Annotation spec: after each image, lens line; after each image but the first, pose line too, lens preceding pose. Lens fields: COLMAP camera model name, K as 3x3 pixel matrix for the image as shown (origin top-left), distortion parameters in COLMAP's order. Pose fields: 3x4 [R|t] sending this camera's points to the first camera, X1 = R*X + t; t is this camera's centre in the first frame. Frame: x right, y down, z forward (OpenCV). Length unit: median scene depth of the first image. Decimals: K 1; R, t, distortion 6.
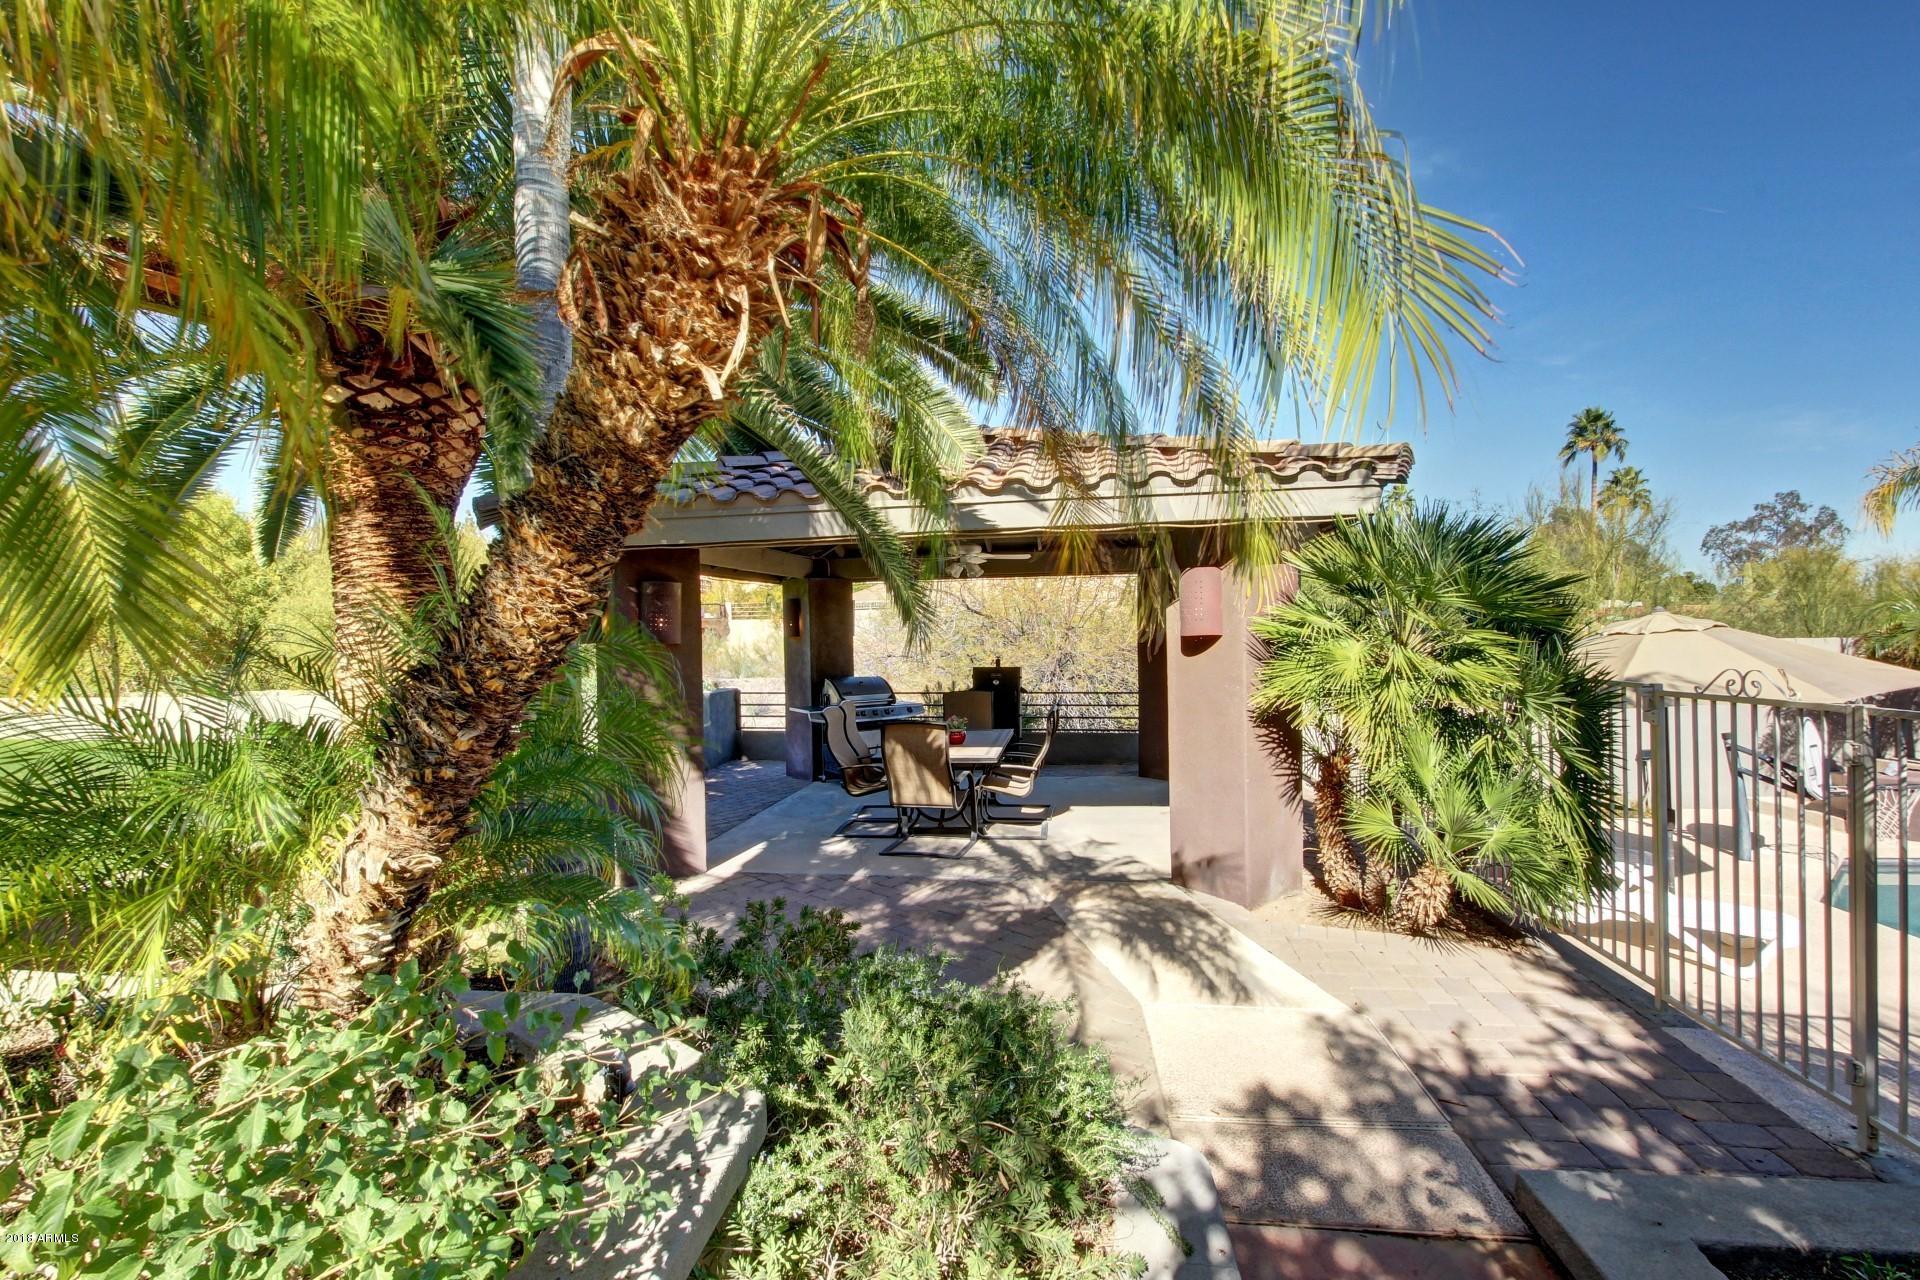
lens RADIAL K [[876.2, 0, 940.9], [0, 876.2, 643.0], [0, 0, 1]] dist [0.000766, 0.000072]
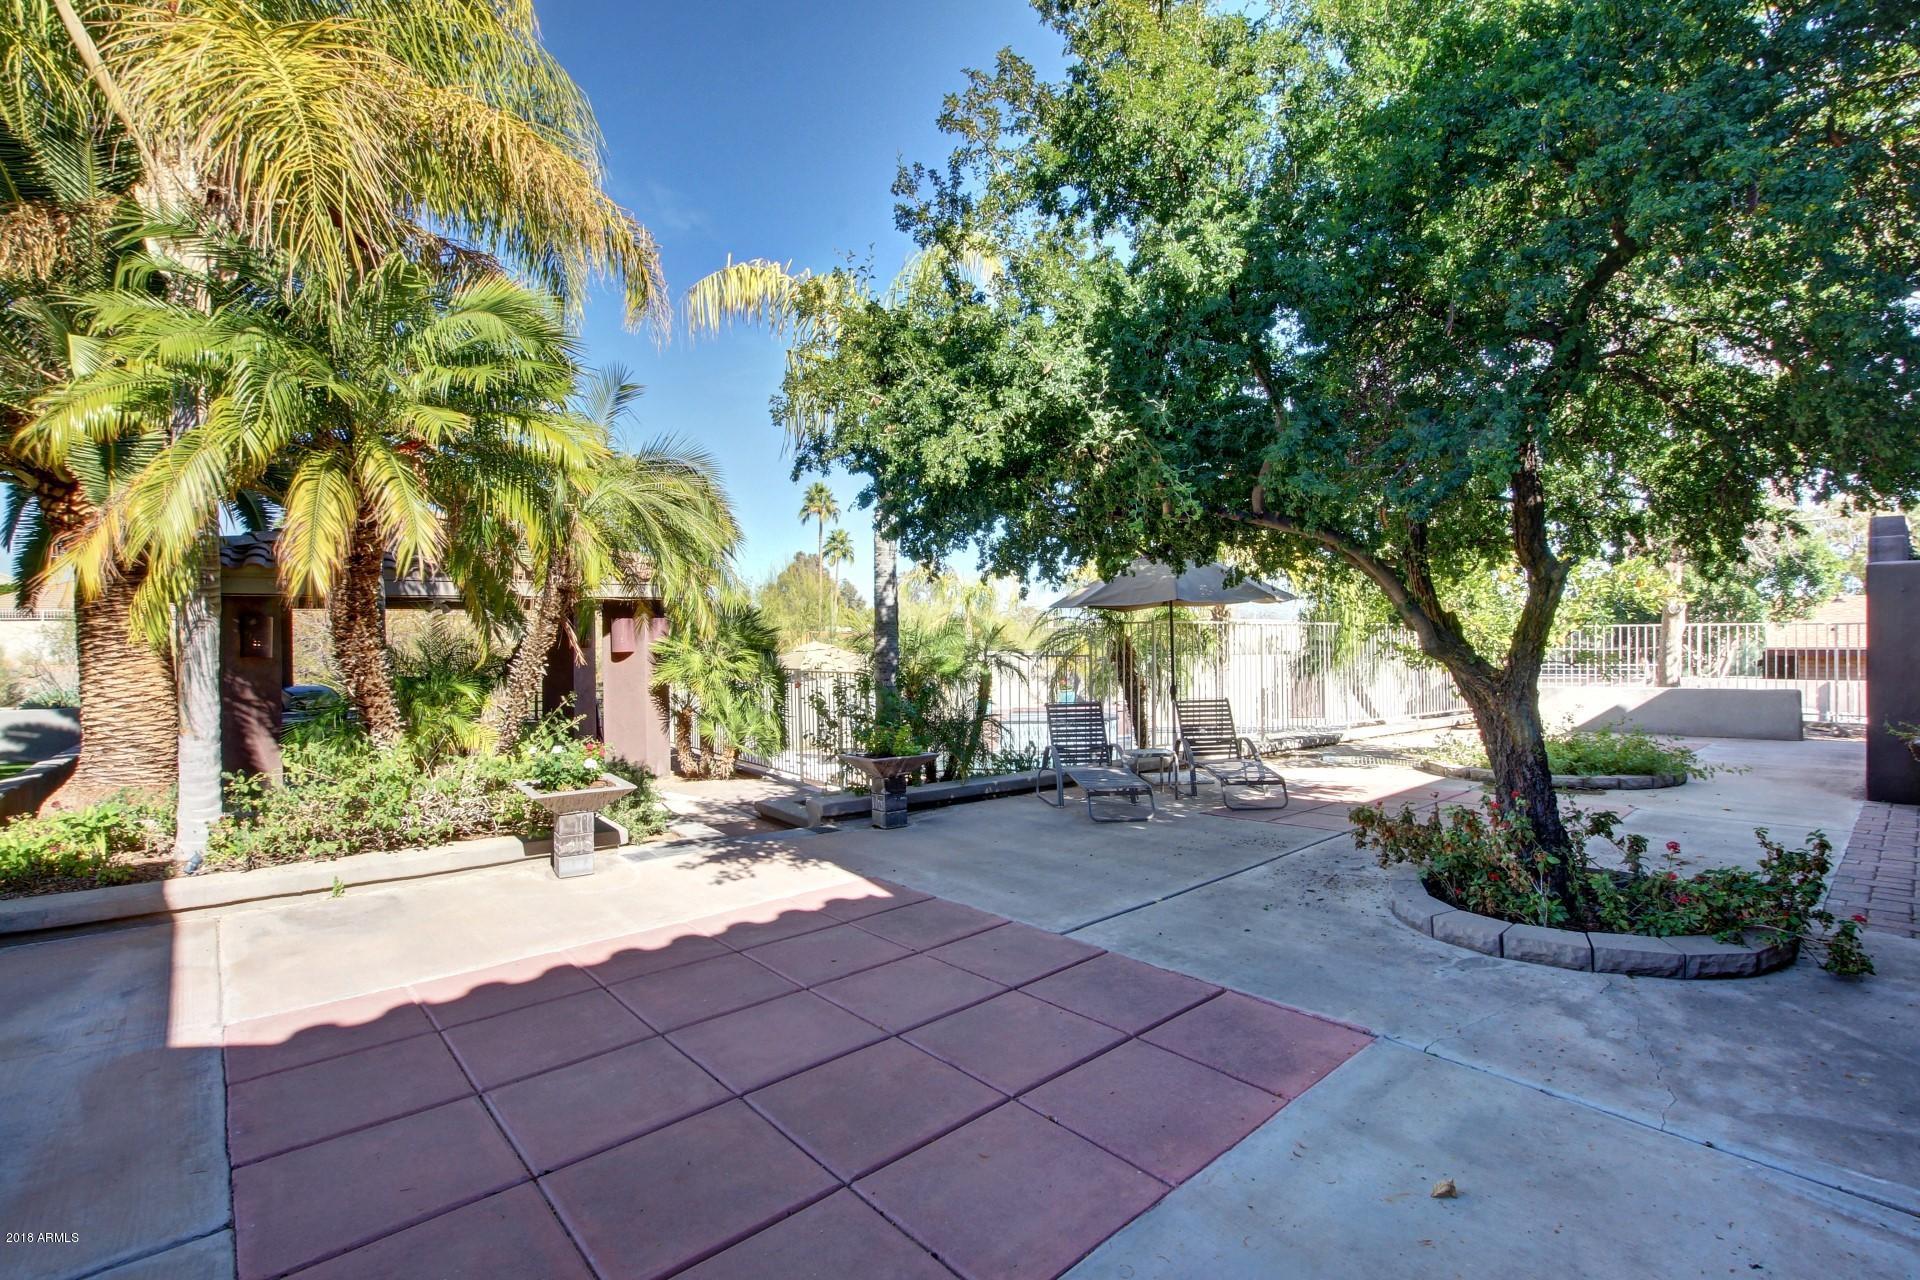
lens RADIAL K [[876.2, 0, 940.9], [0, 876.2, 643.0], [0, 0, 1]] dist [0.000766, 0.000072]
pose [[0.718488, 0.005163, 0.695520, -0.673225], [0.008803, 0.999825, -0.016516, 0.012171], [-0.695484, 0.017989, 0.718317, -1.105355]]
